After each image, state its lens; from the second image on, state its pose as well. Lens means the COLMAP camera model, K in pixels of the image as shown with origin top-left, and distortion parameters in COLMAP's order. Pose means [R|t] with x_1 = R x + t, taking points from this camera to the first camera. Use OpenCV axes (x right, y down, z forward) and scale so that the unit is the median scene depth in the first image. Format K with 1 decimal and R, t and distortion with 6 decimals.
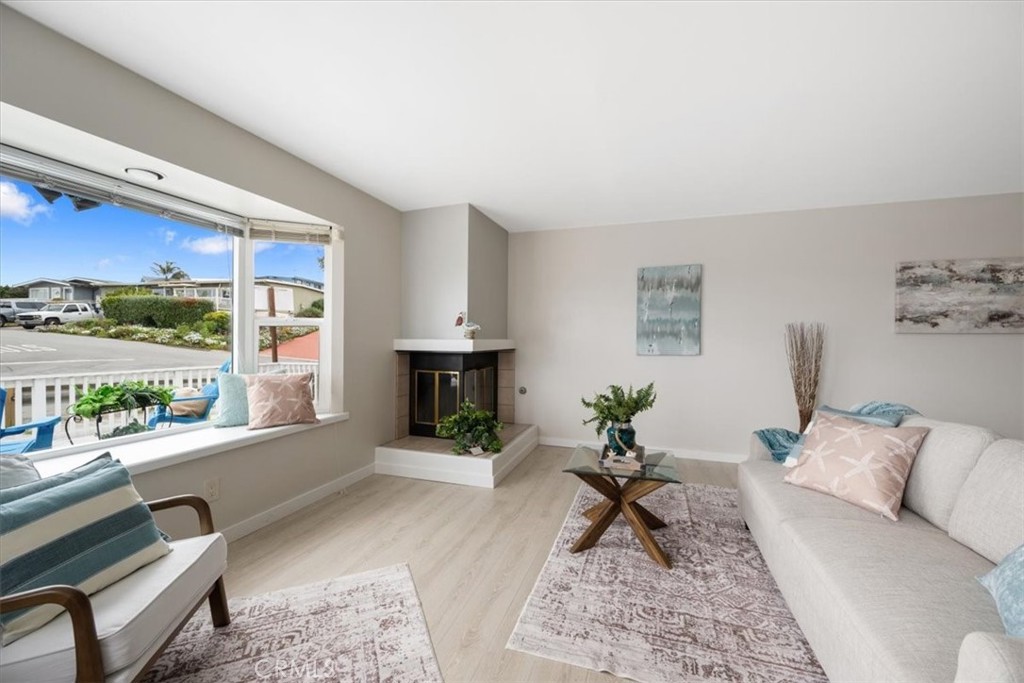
lens RADIAL K [[398.8, 0, 511.7], [0, 398.8, 340.6], [0, 0, 1]] dist [0.000071, -0.000347]
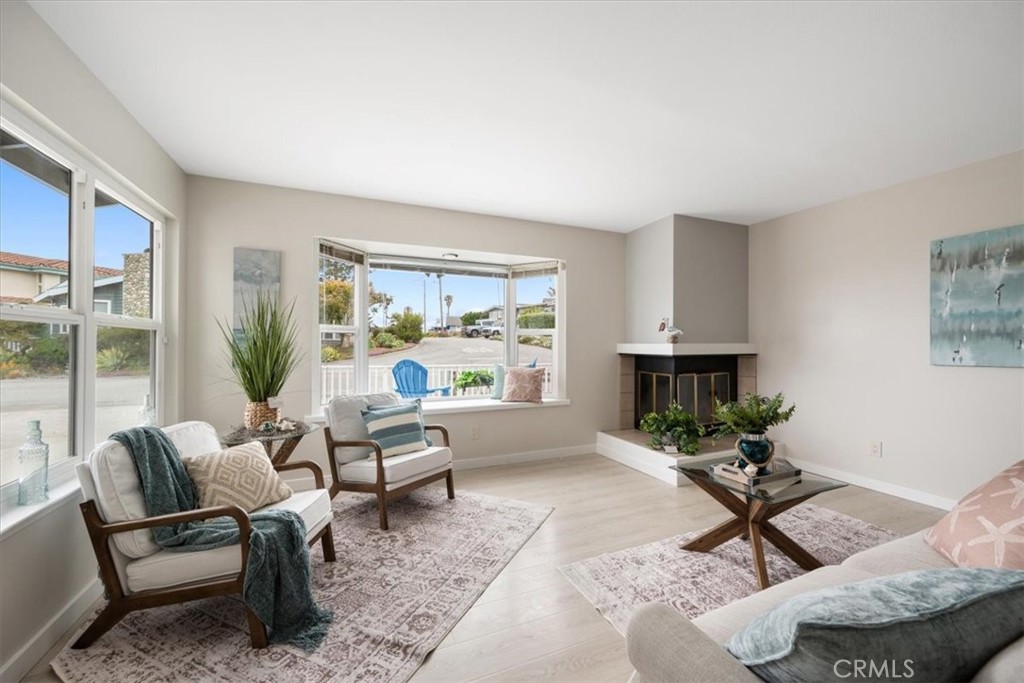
lens RADIAL K [[398.8, 0, 514.0], [0, 398.8, 340.8], [0, 0, 1]] dist [0.000071, -0.000347]
pose [[0.670147, -0.009182, -0.742171, 0.414690], [0.001872, 0.999941, -0.010681, -0.000144], [0.742226, 0.005768, 0.670125, -0.016477]]
